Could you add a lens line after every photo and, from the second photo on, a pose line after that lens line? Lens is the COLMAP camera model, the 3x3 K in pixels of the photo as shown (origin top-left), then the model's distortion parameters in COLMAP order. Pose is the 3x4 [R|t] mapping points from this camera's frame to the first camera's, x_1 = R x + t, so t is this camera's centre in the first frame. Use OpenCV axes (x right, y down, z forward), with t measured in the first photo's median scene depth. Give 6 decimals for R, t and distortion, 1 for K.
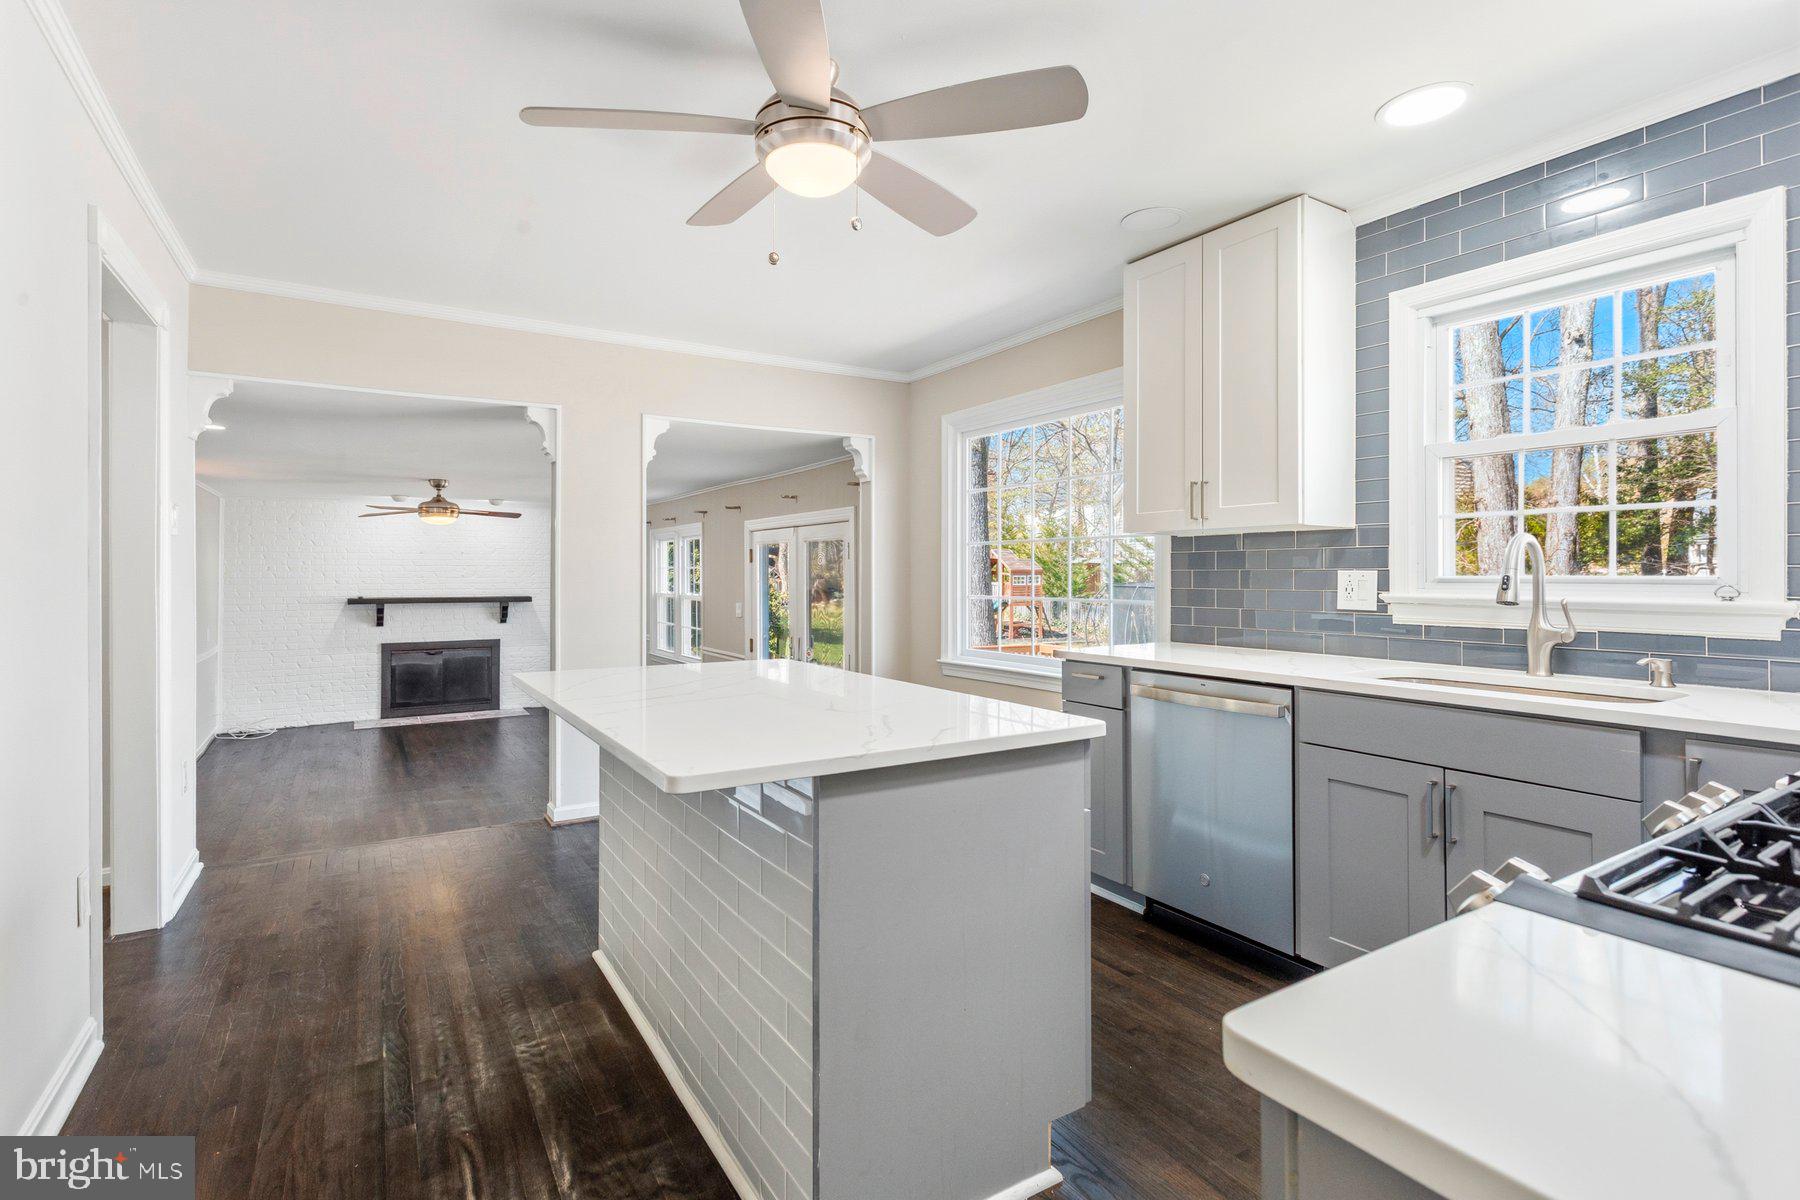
lens RADIAL K [[866.2, 0, 898.8], [0, 866.2, 586.3], [0, 0, 1]] dist [-0.002663, 0.000258]
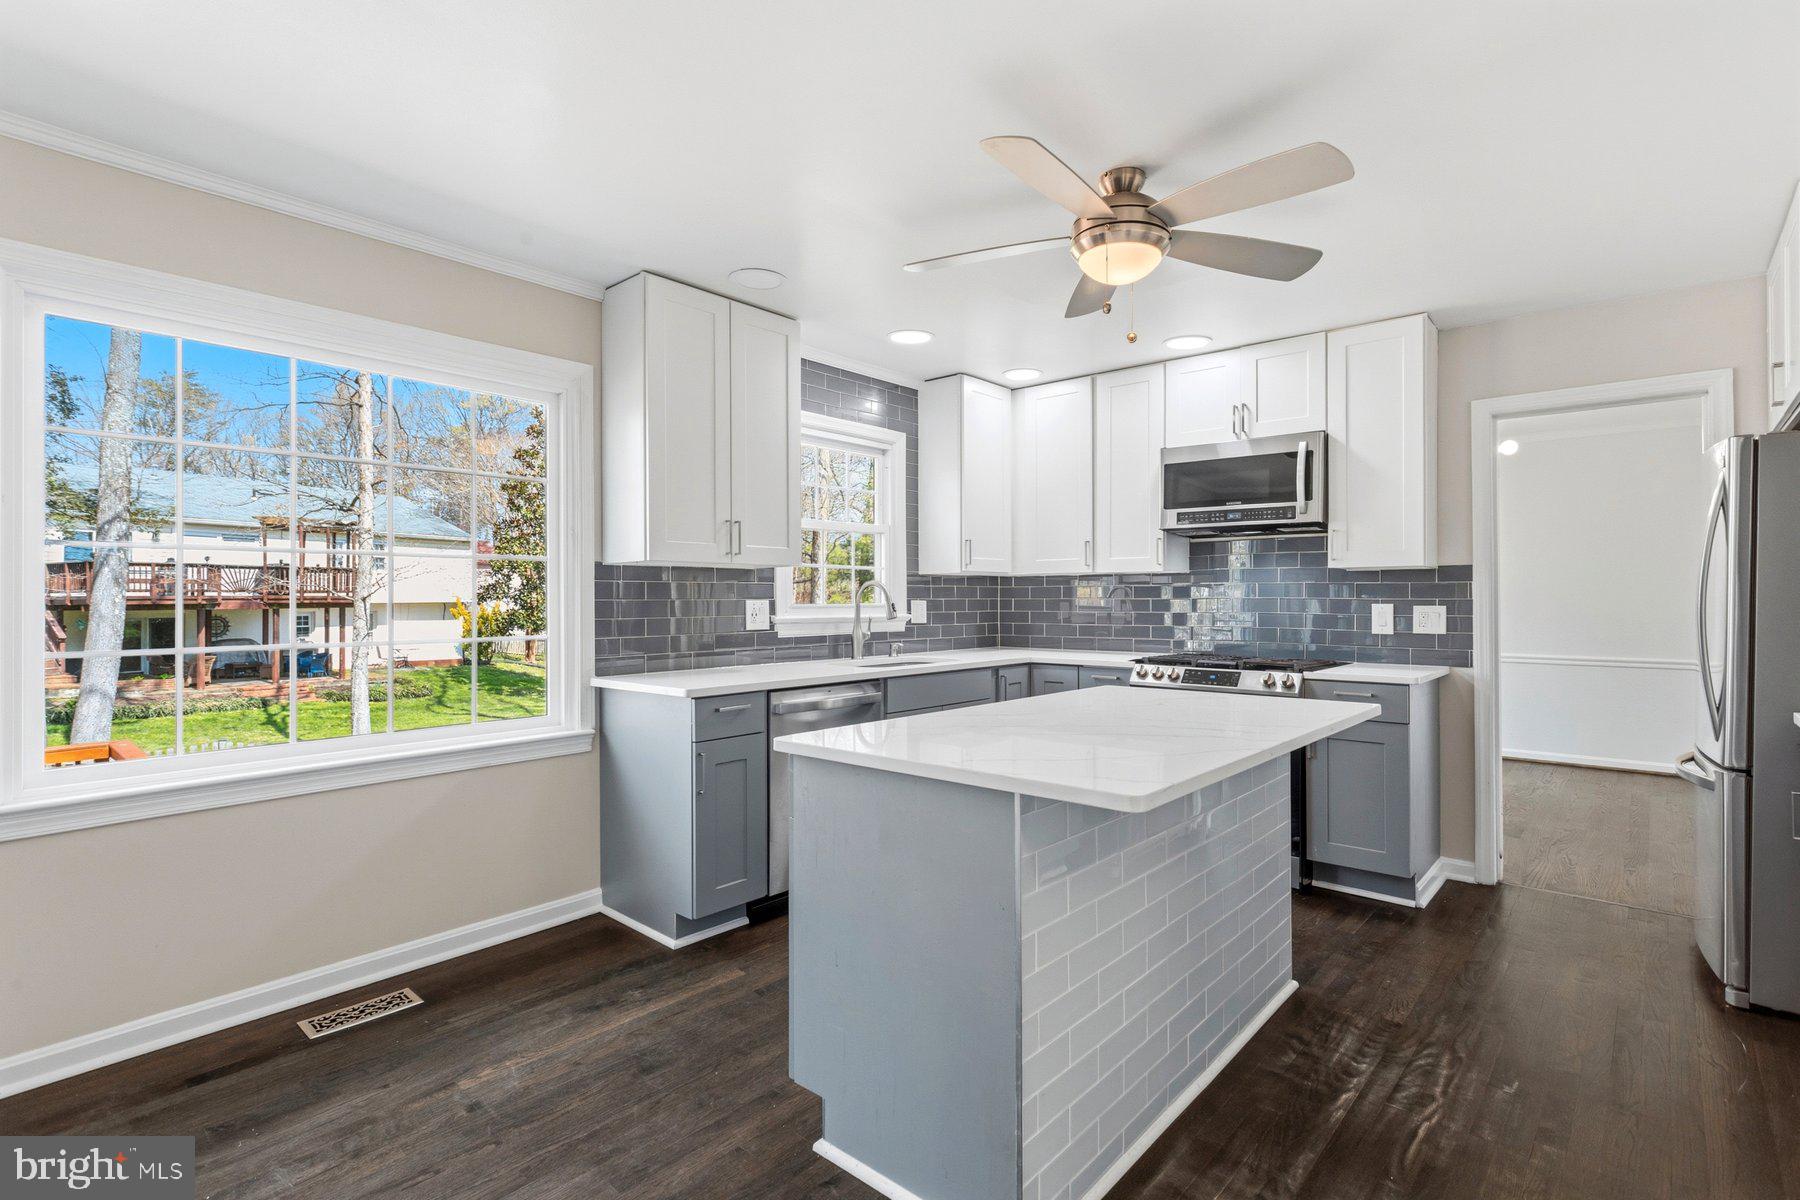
lens RADIAL K [[866.2, 0, 897.9], [0, 866.2, 605.7], [0, 0, 1]] dist [-0.002663, 0.000258]
pose [[-0.280319, -0.001894, 0.959905, -0.863402], [0.017181, 0.999828, 0.006990, -0.016174], [-0.959753, 0.018451, -0.280238, 1.219255]]
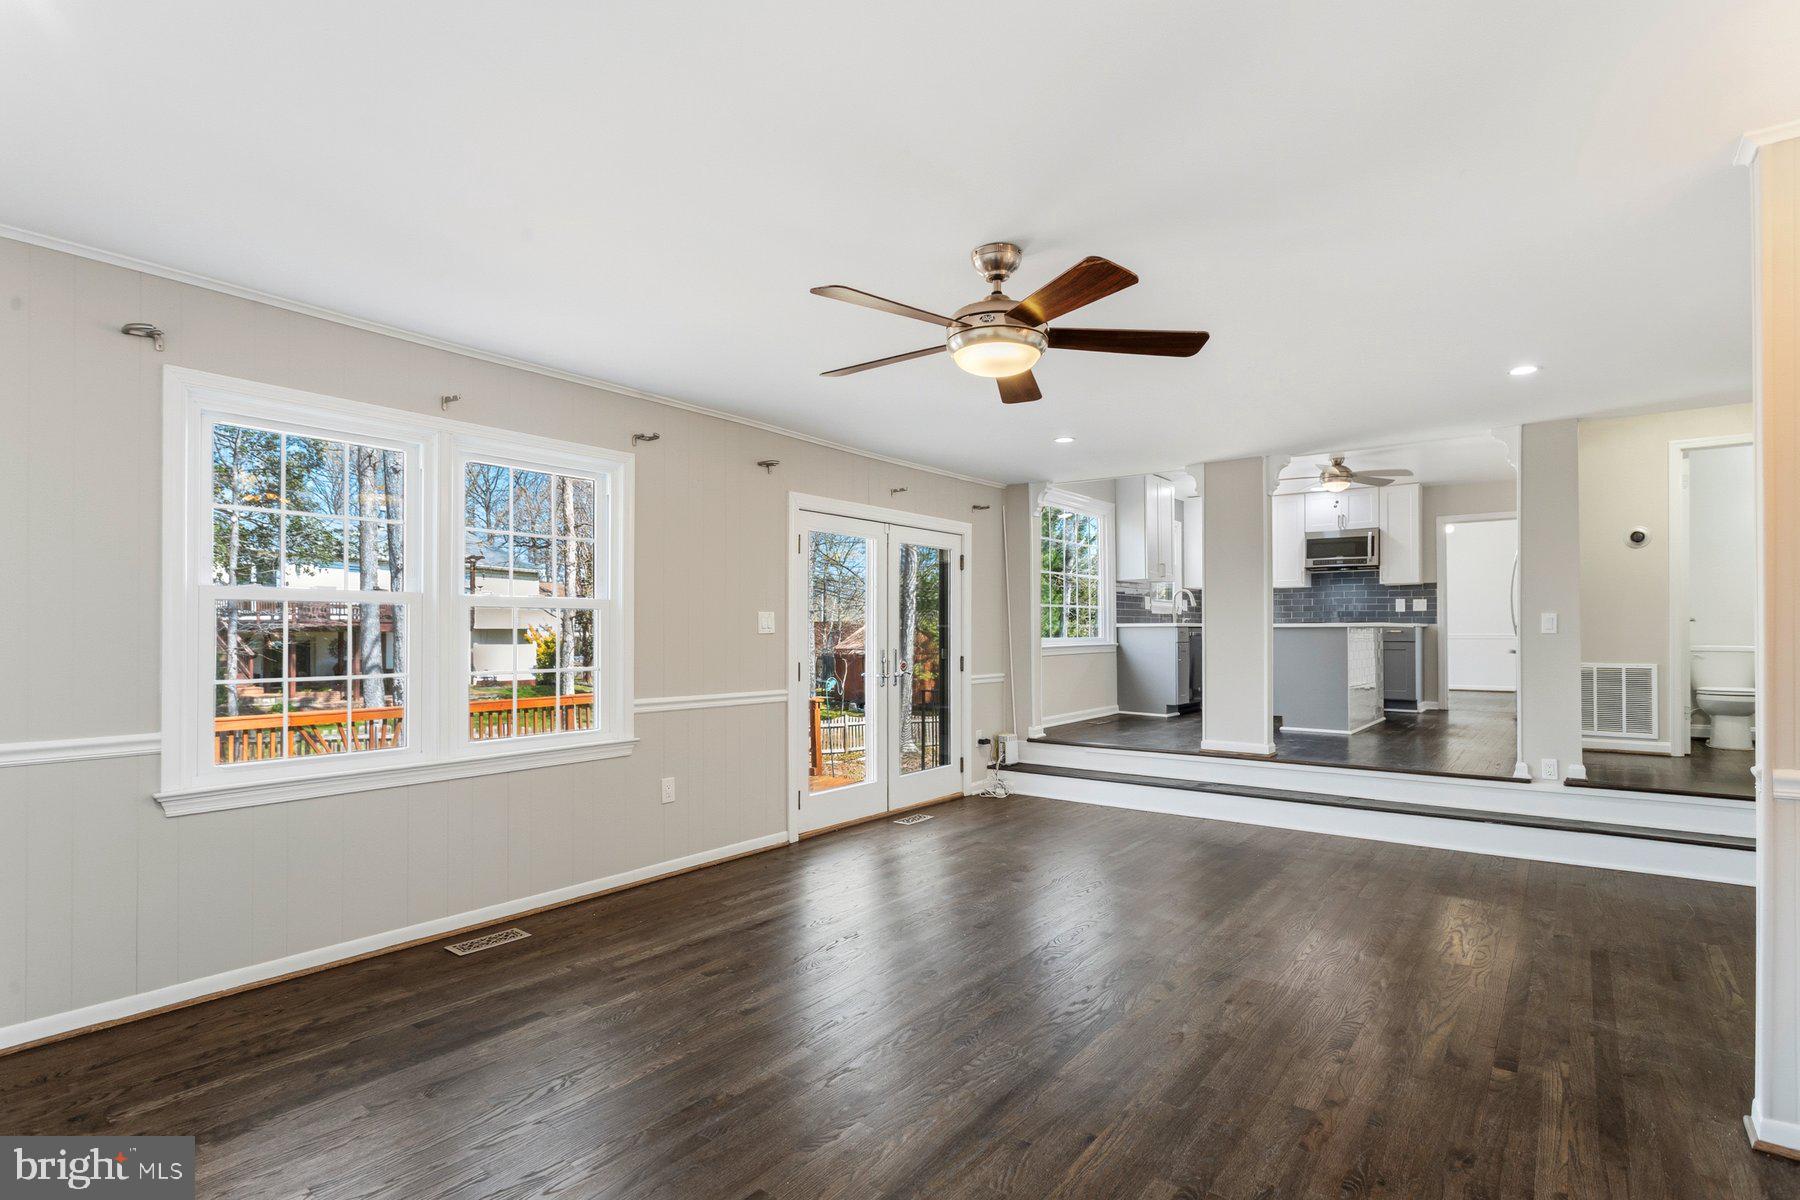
lens RADIAL K [[866.2, 0, 927.5], [0, 866.2, 630.5], [0, 0, 1]] dist [-0.002663, 0.000258]
pose [[-0.352515, 0.009332, 0.935760, -2.264085], [0.016528, 0.999856, -0.003745, 0.110317], [-0.935660, 0.014146, -0.352619, 3.014869]]
